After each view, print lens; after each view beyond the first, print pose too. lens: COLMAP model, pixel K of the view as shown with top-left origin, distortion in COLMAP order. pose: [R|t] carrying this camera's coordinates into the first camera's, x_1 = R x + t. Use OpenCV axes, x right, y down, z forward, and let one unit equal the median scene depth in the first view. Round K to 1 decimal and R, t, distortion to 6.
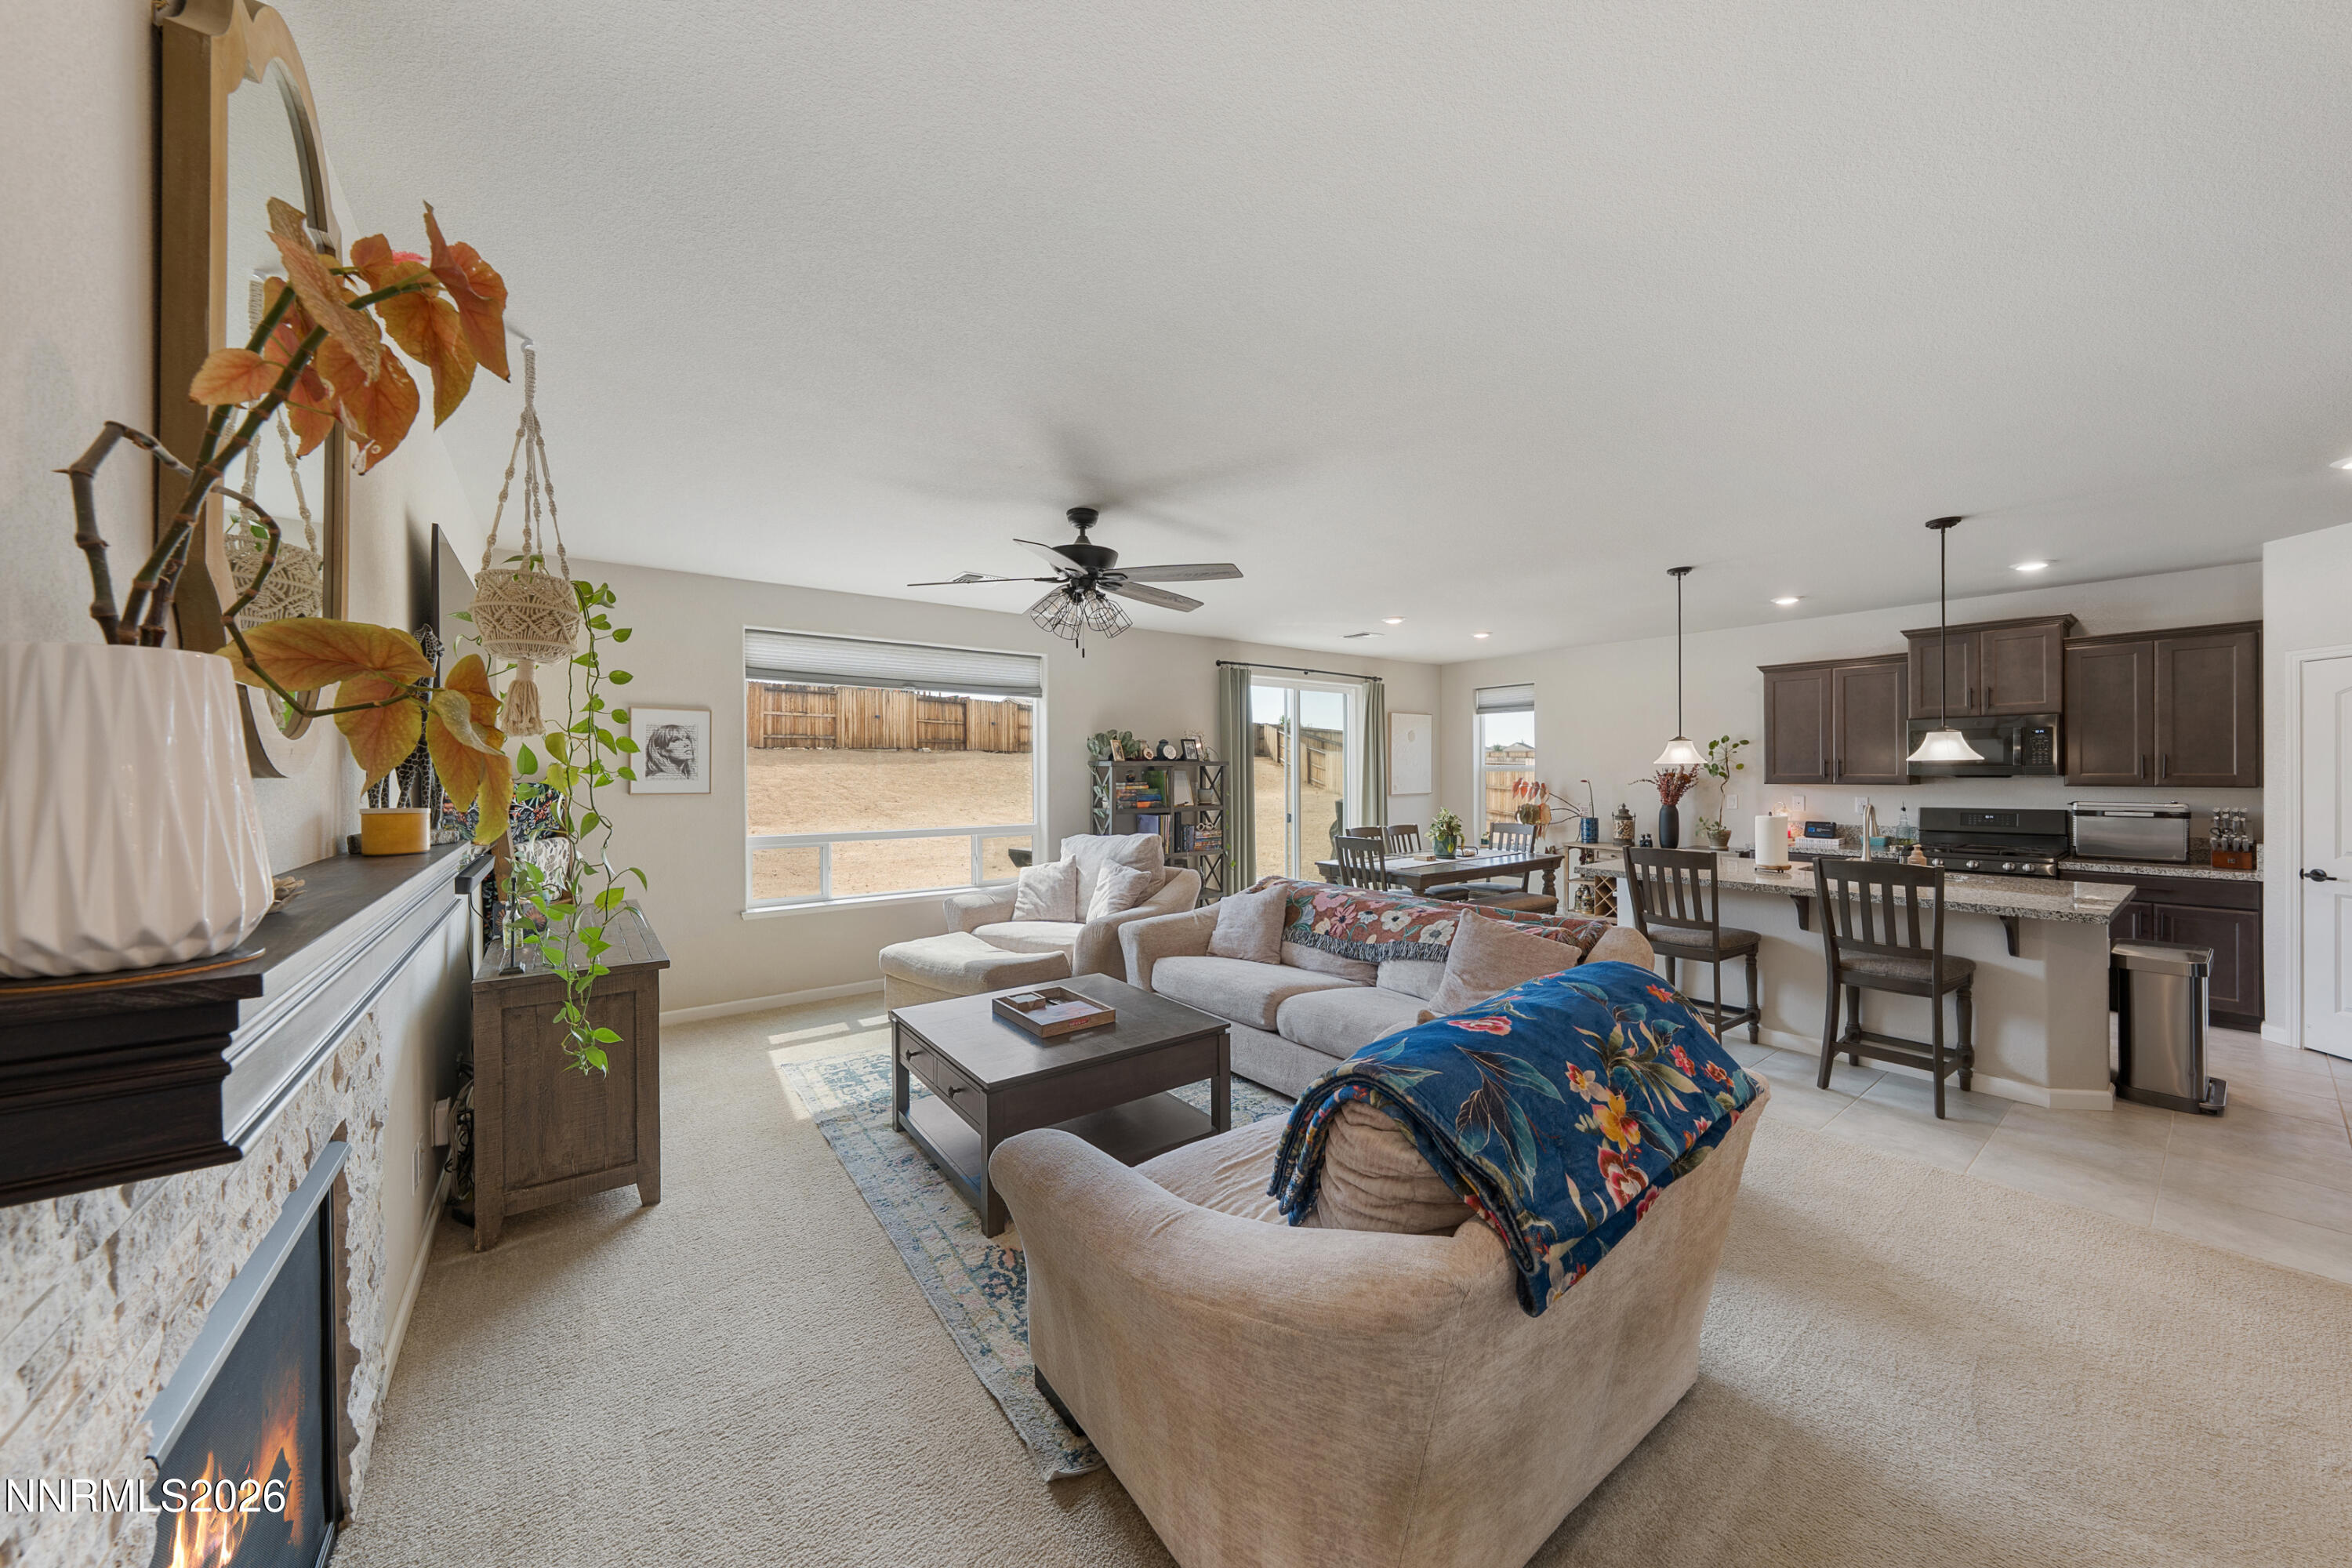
lens RADIAL K [[806.0, 0, 1183.6], [0, 806.0, 774.4], [0, 0, 1]] dist [-0.000719, 0.000258]
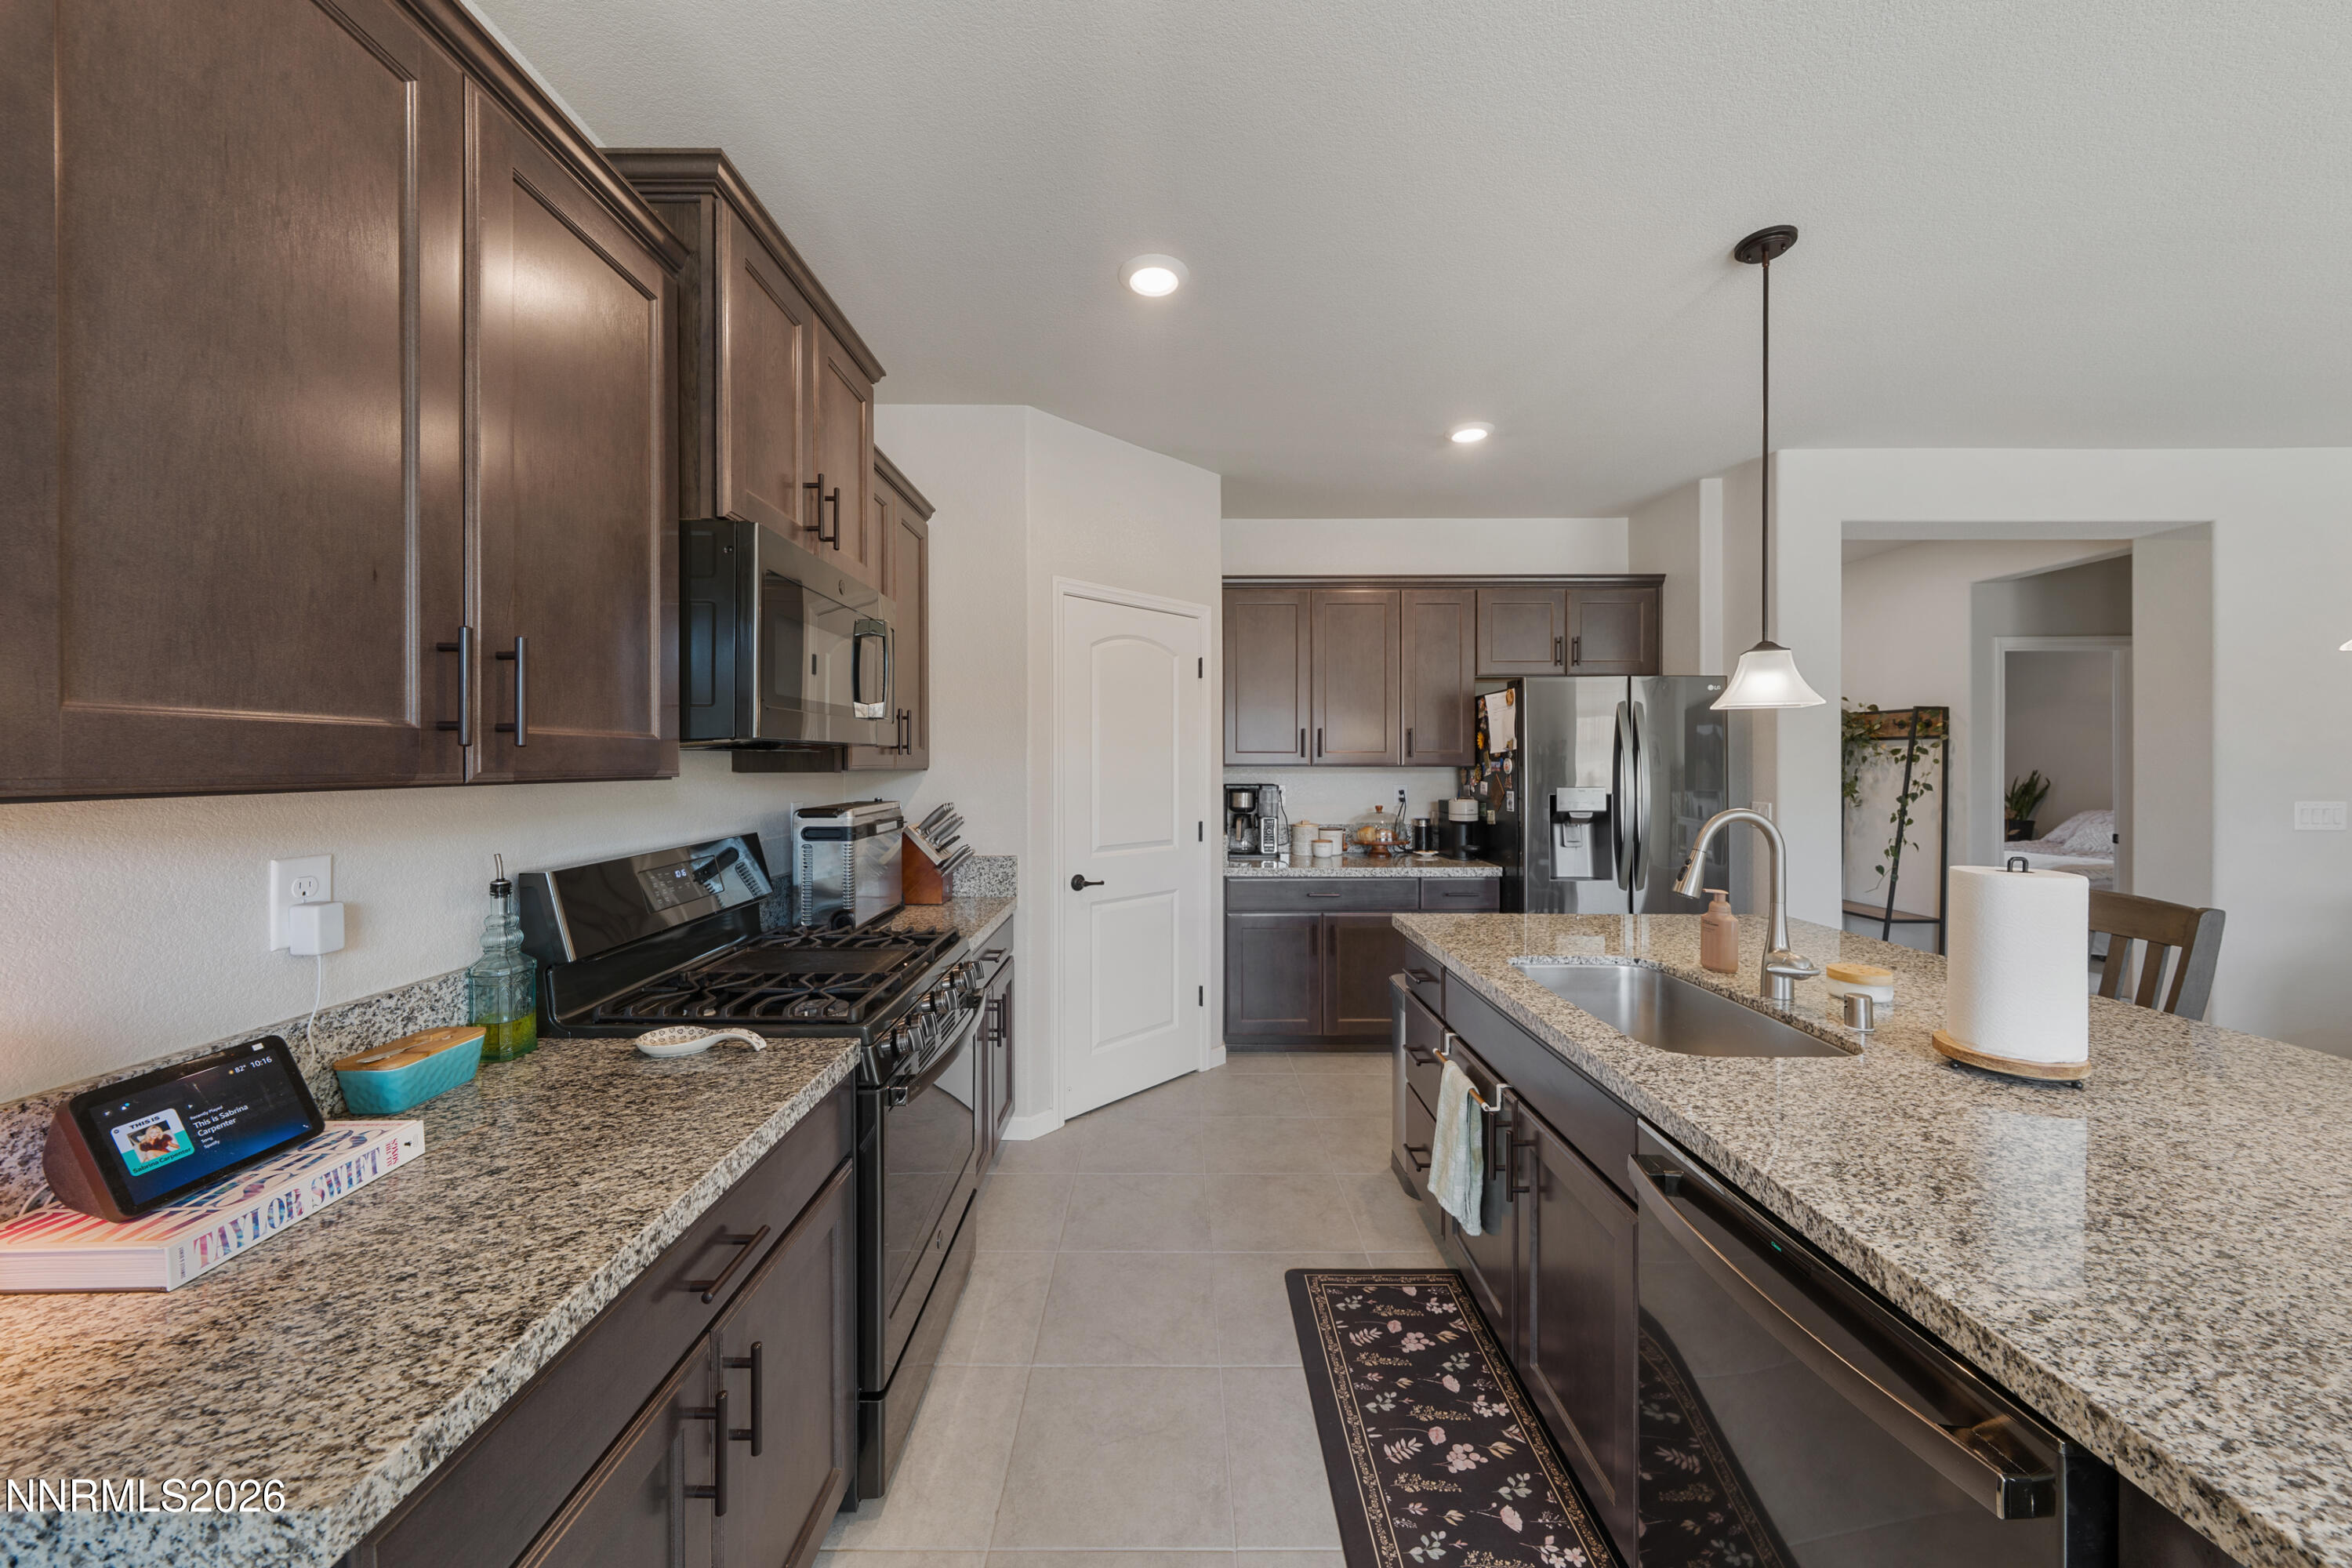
lens RADIAL K [[812.4, 0, 1164.3], [0, 812.4, 763.4], [0, 0, 1]] dist [-0.000599, -0.000019]
pose [[-0.790269, 0.006291, 0.612728, 0.713110], [0.009667, 0.999951, 0.002201, 0.010614], [-0.612684, 0.007662, -0.790291, 1.254680]]
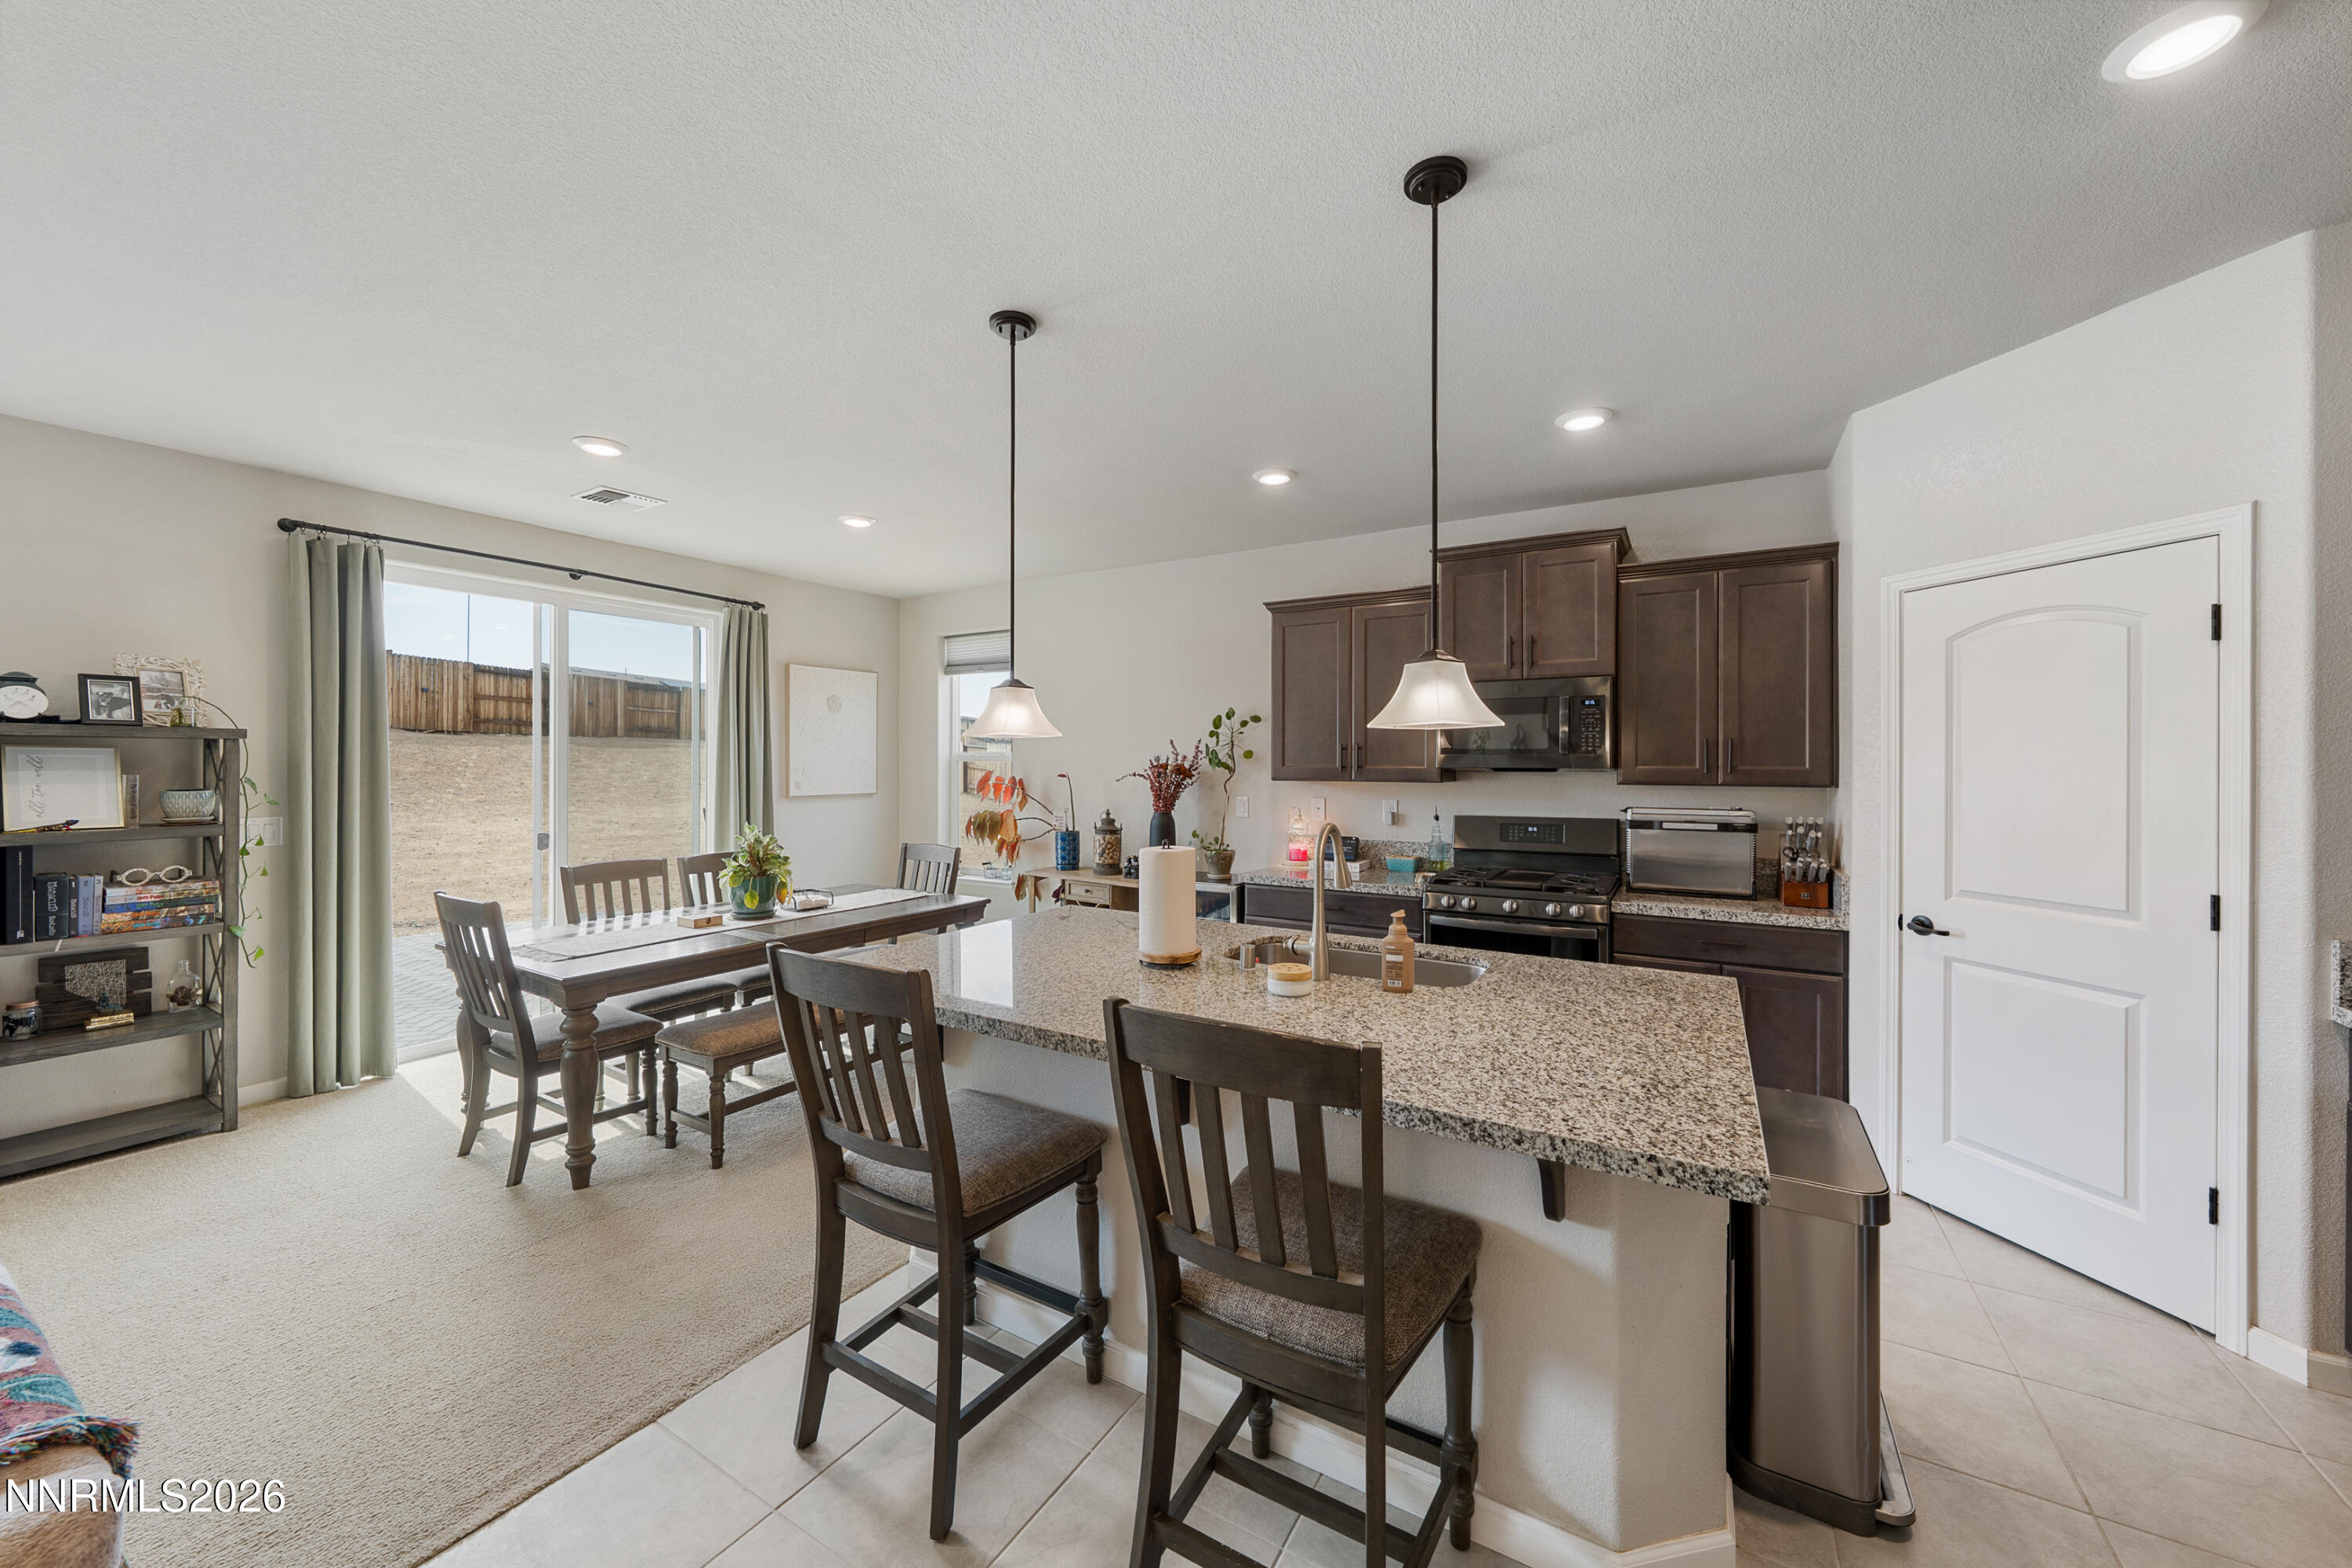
lens RADIAL K [[855.0, 0, 1175.8], [0, 855.0, 768.6], [0, 0, 1]] dist [0.000346, -0.000586]
pose [[0.930426, 0.006605, 0.366421, 0.495821], [-0.006115, 0.999978, -0.002498, 0.005254], [-0.366430, 0.000083, 0.930446, 0.477644]]
